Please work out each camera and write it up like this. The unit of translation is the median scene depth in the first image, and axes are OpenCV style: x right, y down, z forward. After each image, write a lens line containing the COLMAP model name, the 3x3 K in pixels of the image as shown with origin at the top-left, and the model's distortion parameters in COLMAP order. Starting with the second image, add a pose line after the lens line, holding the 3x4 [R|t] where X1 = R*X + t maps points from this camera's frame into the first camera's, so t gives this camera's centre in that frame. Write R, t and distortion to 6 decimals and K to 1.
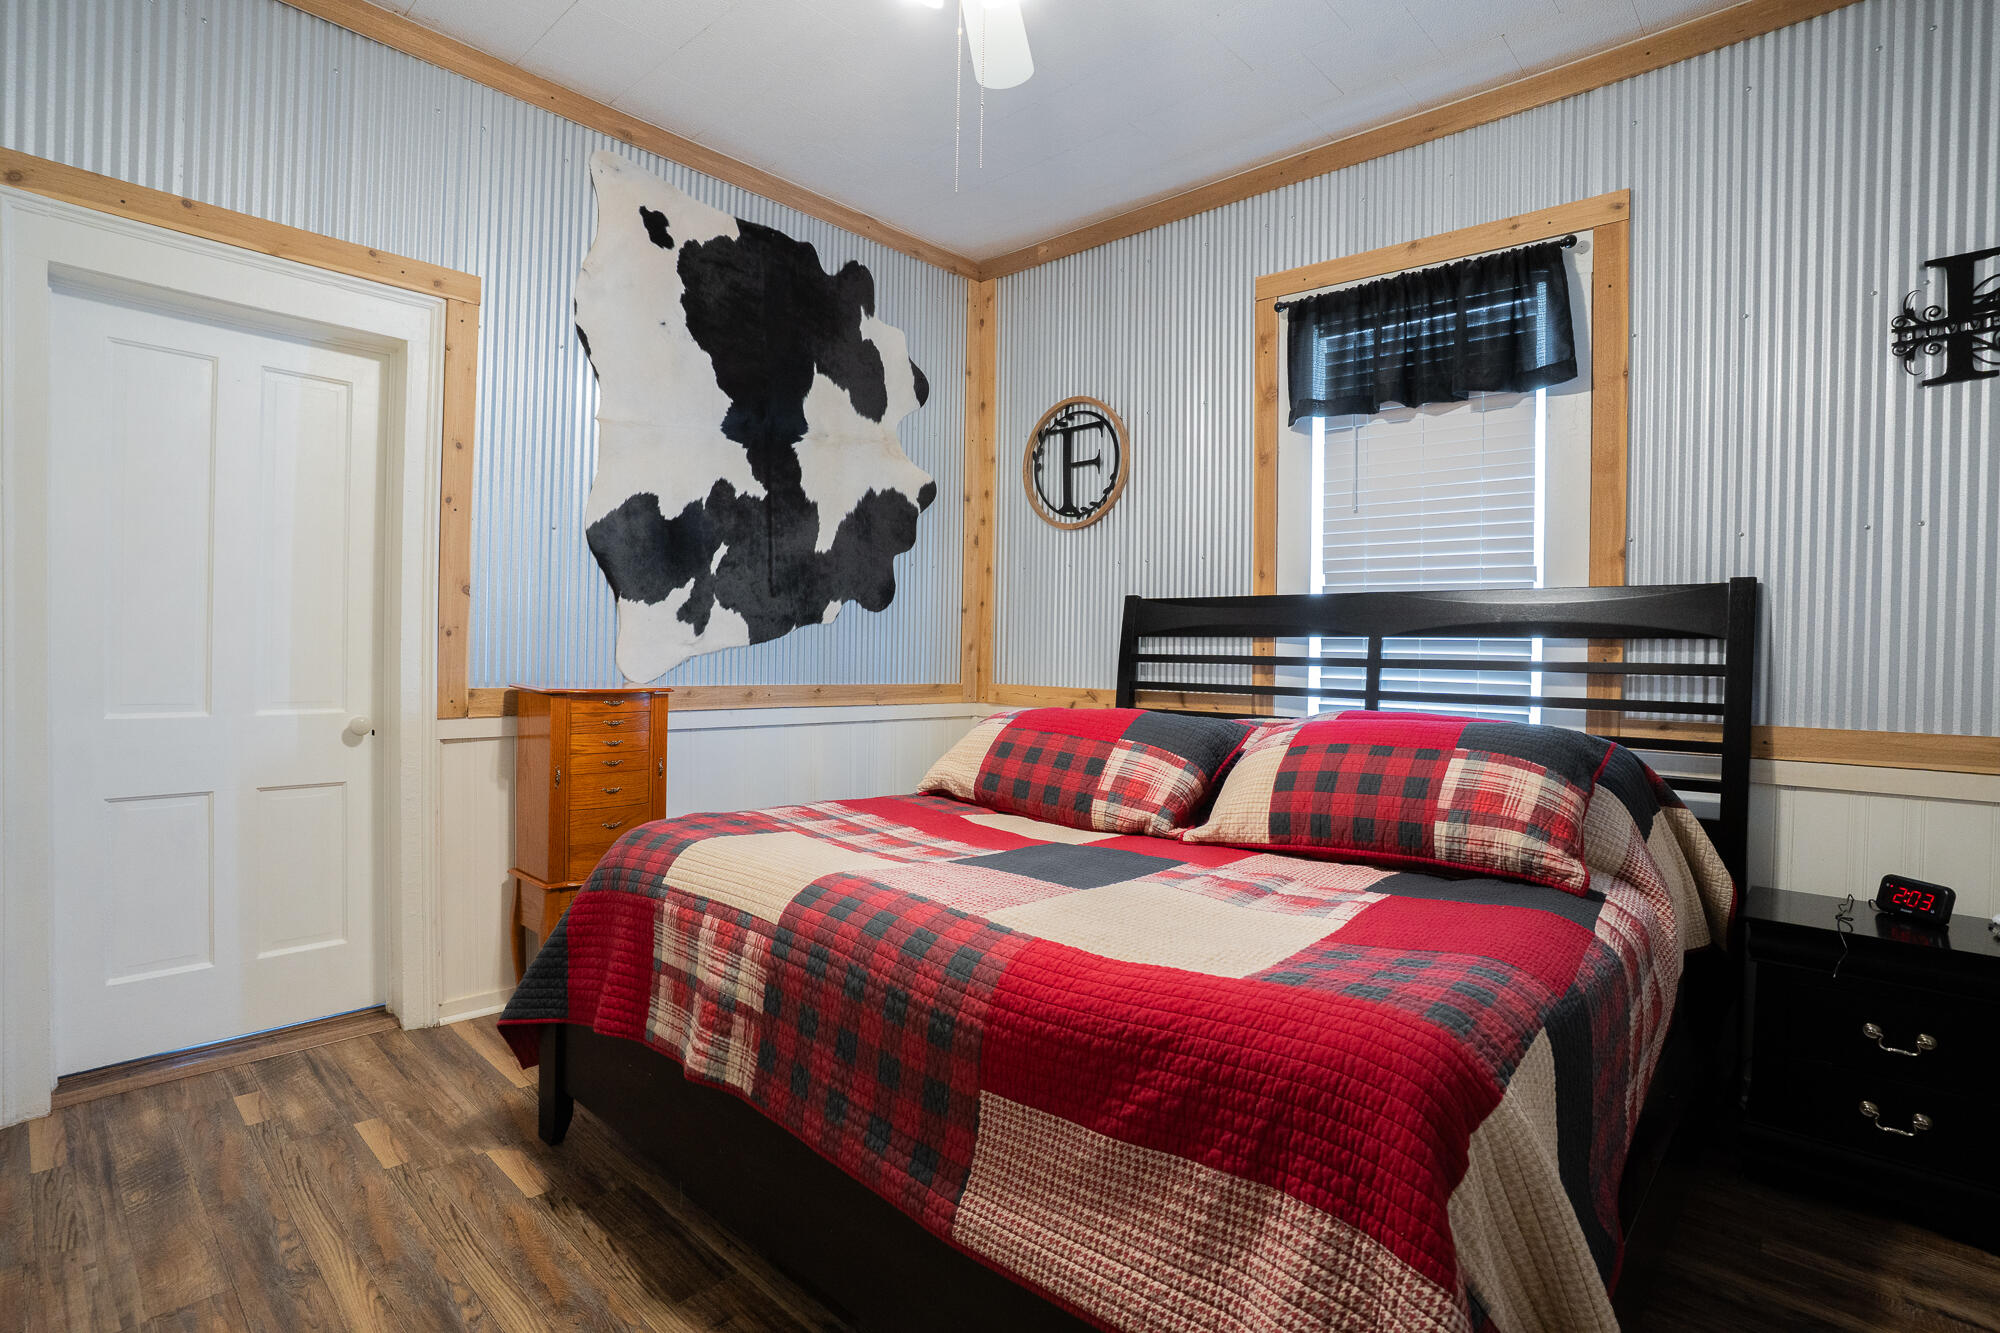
lens RADIAL K [[984.7, 0, 1000.0], [0, 984.7, 666.5], [0, 0, 1]] dist [-0.057115, 0.030255]
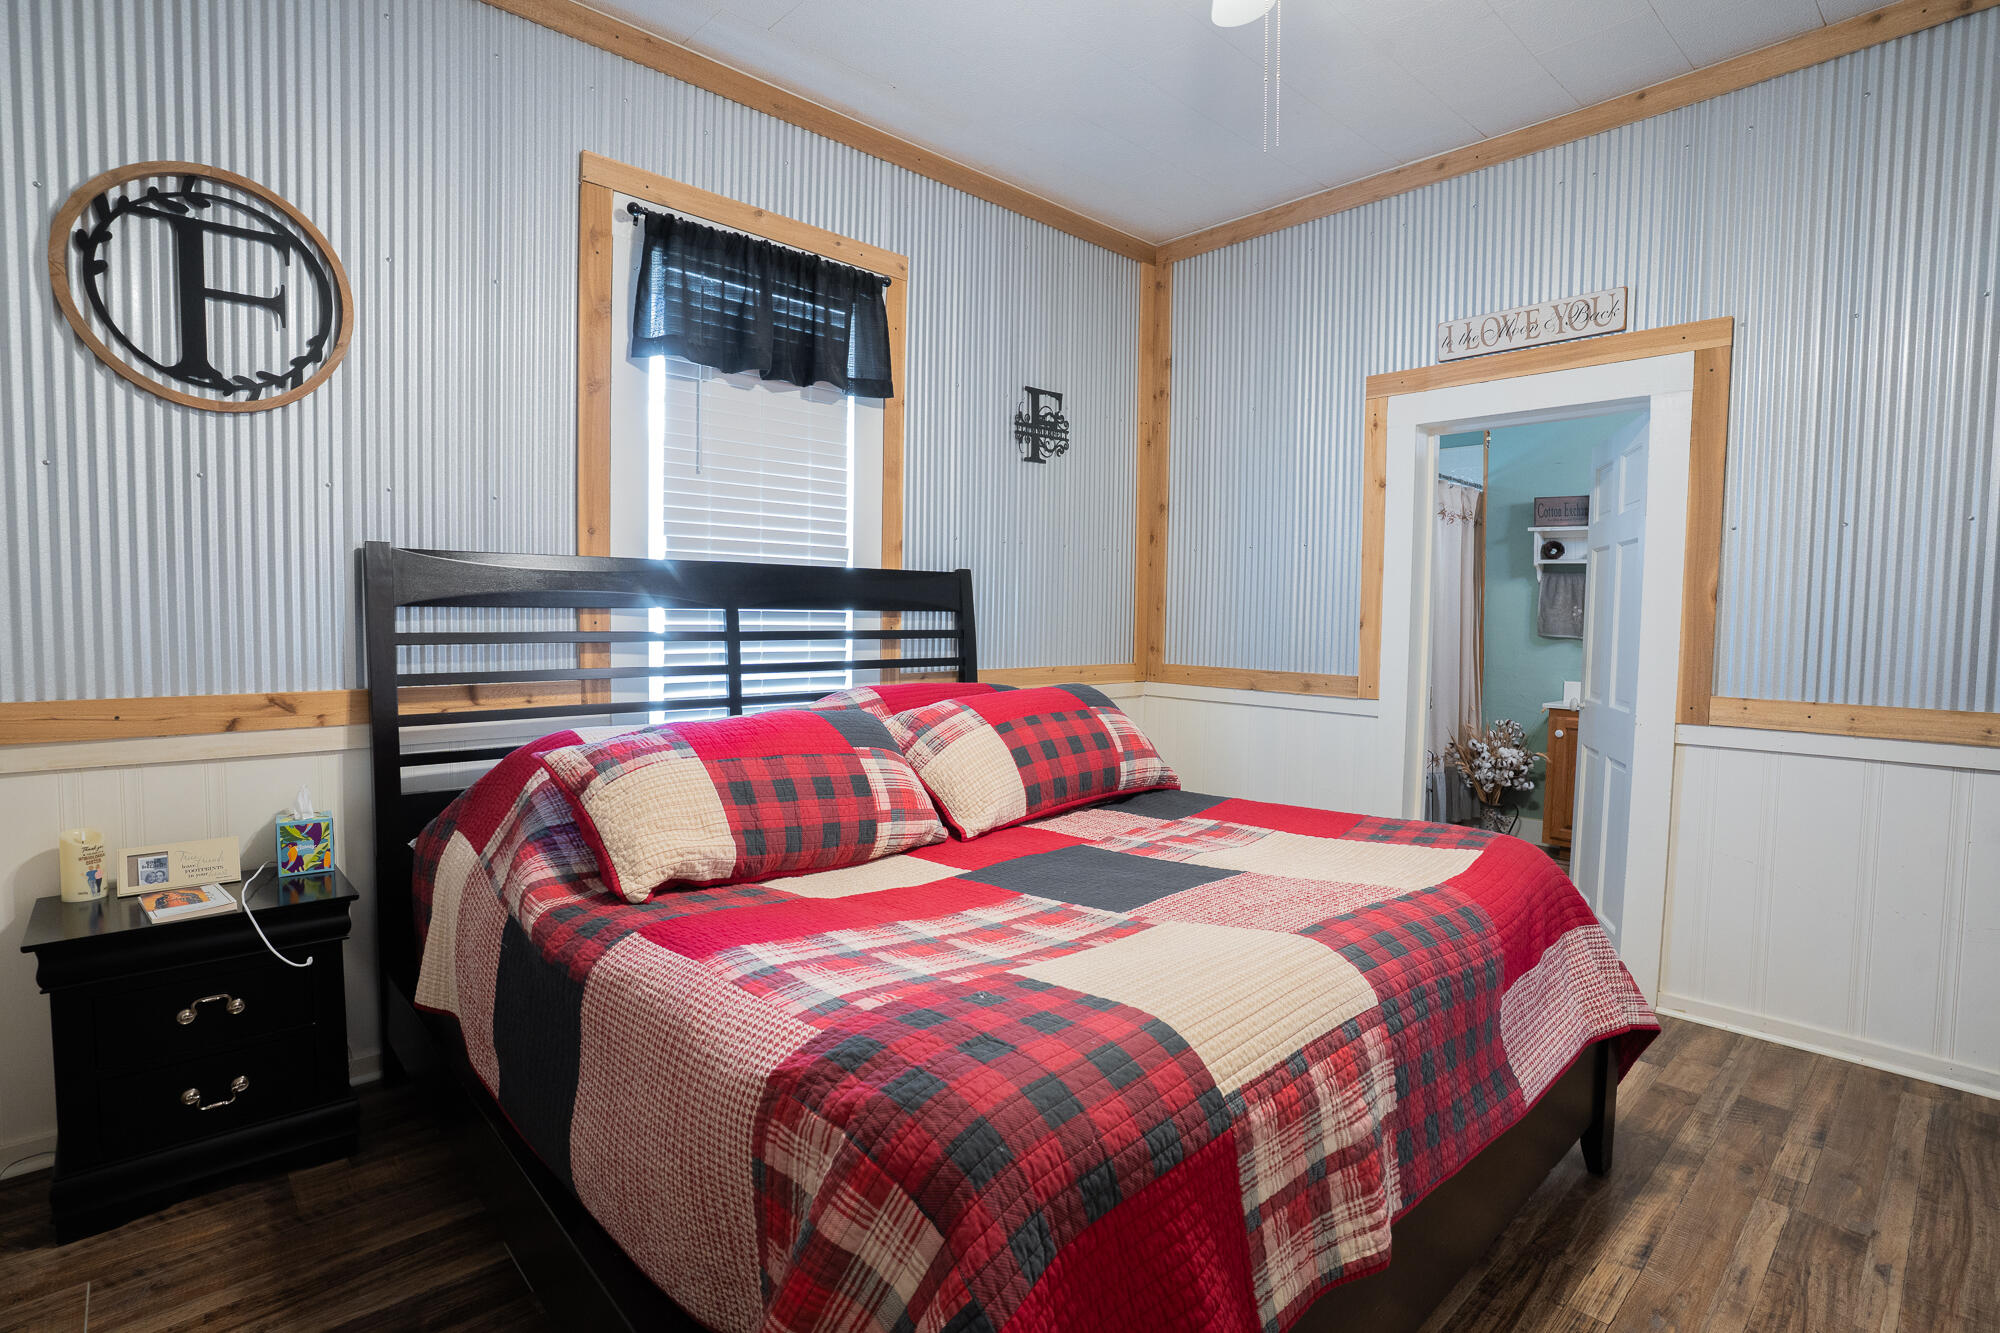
lens RADIAL K [[970.6, 0, 1000.0], [0, 970.6, 666.5], [0, 0, 1]] dist [-0.083533, 0.039401]
pose [[0.082794, -0.072893, 0.993897, -0.533268], [0.002791, 0.997334, 0.072913, -0.041500], [-0.996563, -0.003263, 0.082776, 0.648790]]
